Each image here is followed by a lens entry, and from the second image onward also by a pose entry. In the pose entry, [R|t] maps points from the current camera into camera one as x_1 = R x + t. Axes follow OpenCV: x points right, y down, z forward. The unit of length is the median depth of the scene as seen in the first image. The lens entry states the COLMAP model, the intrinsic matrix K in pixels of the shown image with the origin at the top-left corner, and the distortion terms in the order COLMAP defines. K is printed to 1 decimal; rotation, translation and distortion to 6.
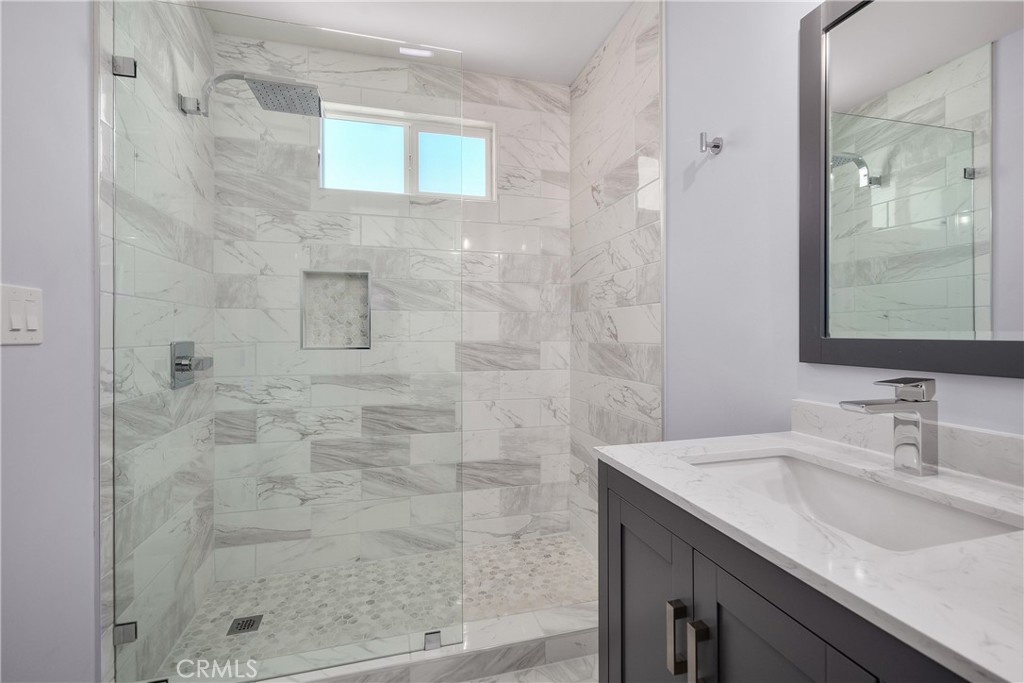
lens RADIAL K [[465.6, 0, 512.3], [0, 465.6, 338.3], [0, 0, 1]] dist [0.000564, 0.000029]
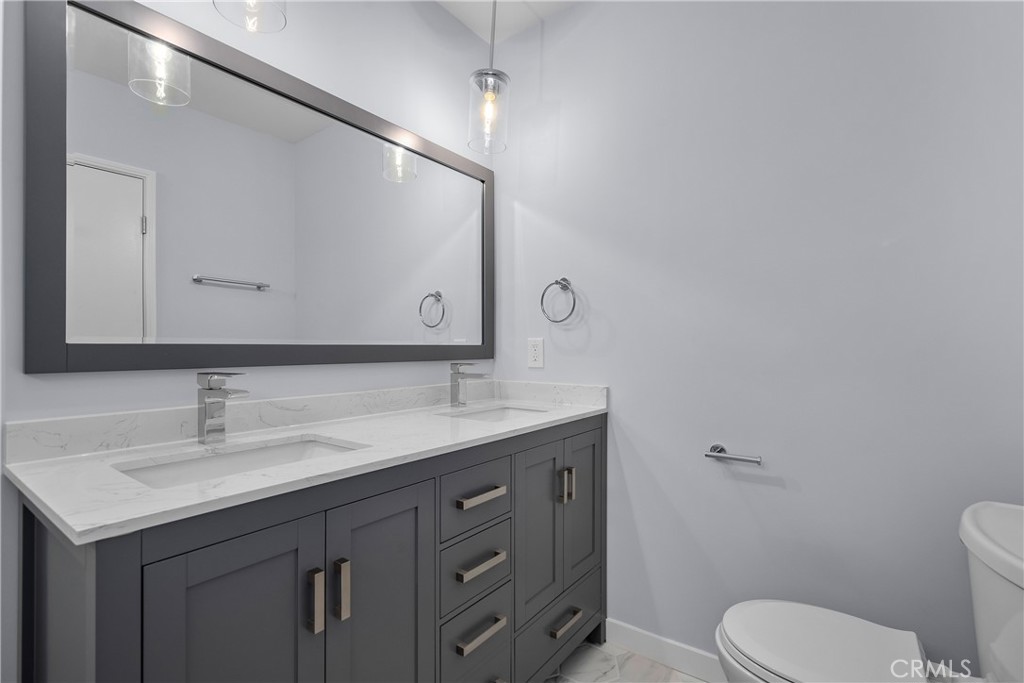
lens RADIAL K [[465.6, 0, 514.5], [0, 465.6, 342.6], [0, 0, 1]] dist [0.000564, 0.000029]
pose [[-0.618986, -0.006277, 0.785377, -0.619144], [-0.004515, 0.999980, 0.004433, -0.009206], [-0.785389, -0.000802, -0.619002, 0.990028]]
